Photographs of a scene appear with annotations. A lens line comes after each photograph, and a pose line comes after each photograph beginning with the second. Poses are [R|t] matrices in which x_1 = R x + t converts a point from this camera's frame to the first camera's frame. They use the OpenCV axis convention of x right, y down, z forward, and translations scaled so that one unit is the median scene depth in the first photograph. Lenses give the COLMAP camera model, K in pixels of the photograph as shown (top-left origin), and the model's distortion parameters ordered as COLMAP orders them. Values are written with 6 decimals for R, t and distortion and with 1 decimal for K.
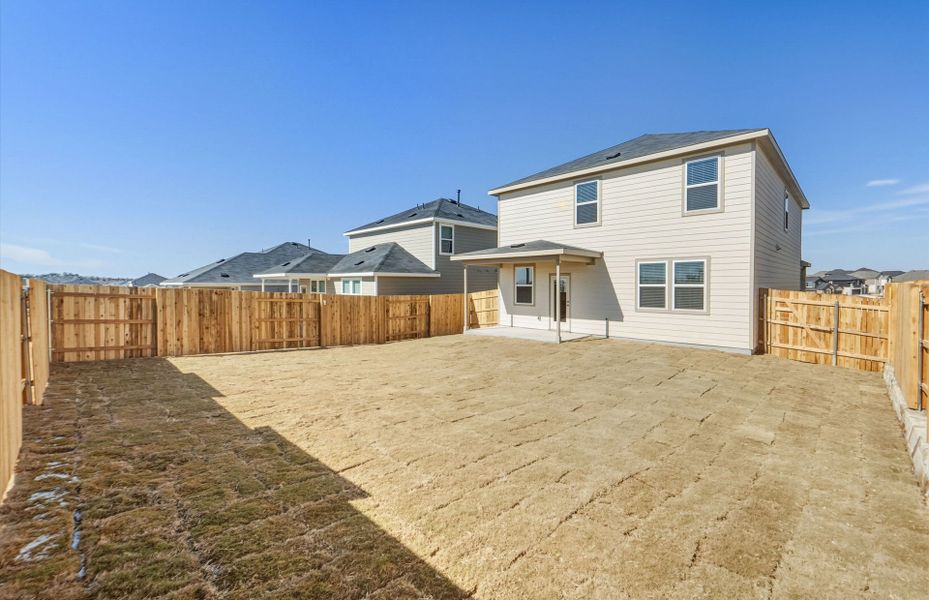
lens RADIAL K [[385.4, 0, 468.3], [0, 385.4, 294.0], [0, 0, 1]] dist [-0.005290, -0.000310]
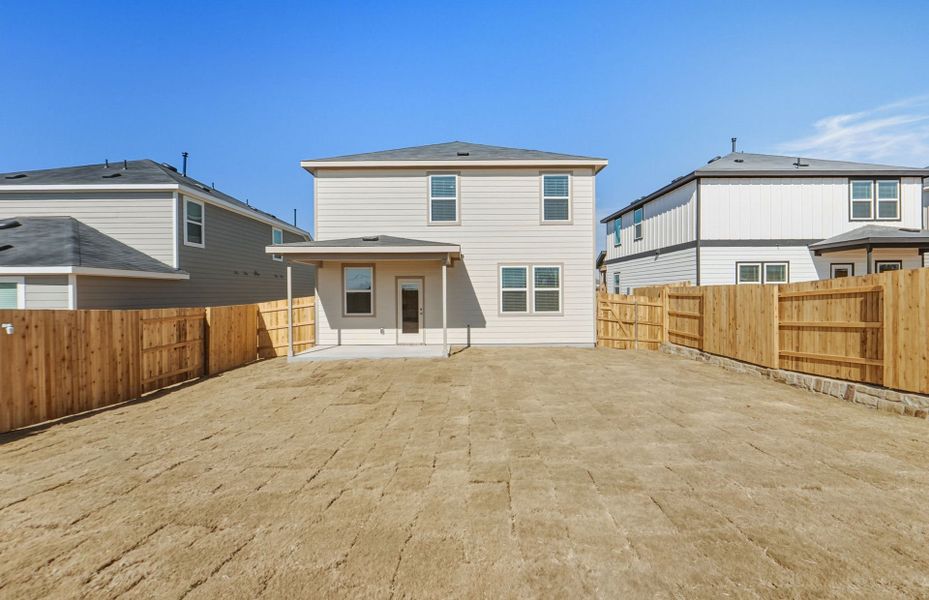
lens RADIAL K [[396.7, 0, 463.7], [0, 396.7, 296.3], [0, 0, 1]] dist [-0.004607, -0.000306]
pose [[0.711182, -0.009977, 0.702937, -0.323057], [0.025106, 0.999622, -0.011213, 0.003660], [-0.702560, 0.025623, 0.711163, 0.326845]]
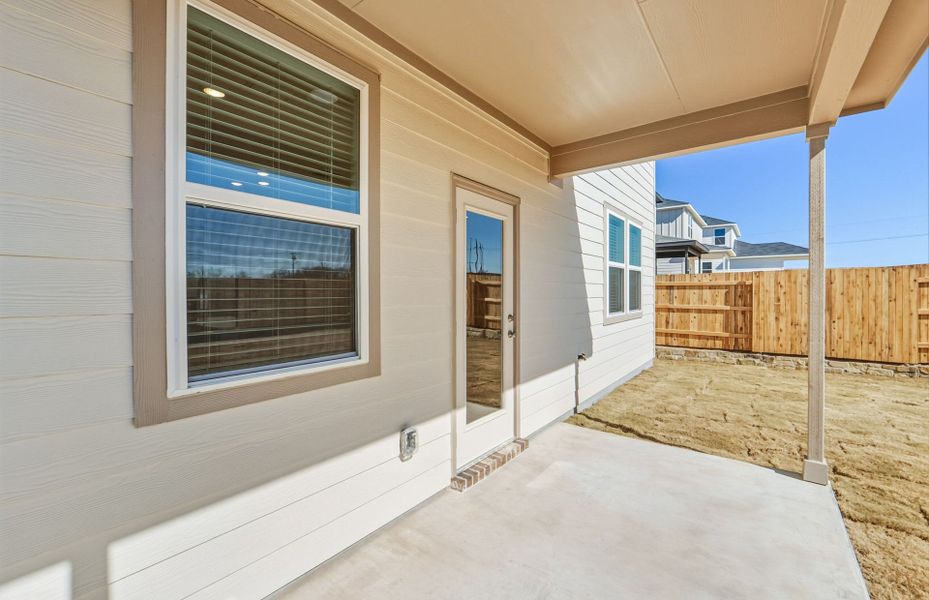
lens RADIAL K [[385.4, 0, 468.3], [0, 385.4, 294.0], [0, 0, 1]] dist [-0.005290, -0.000310]
pose [[-0.125050, -0.001985, 0.992148, 0.032979], [0.029886, 0.999537, 0.005766, 0.004331], [-0.991700, 0.030372, -0.124933, 1.146012]]
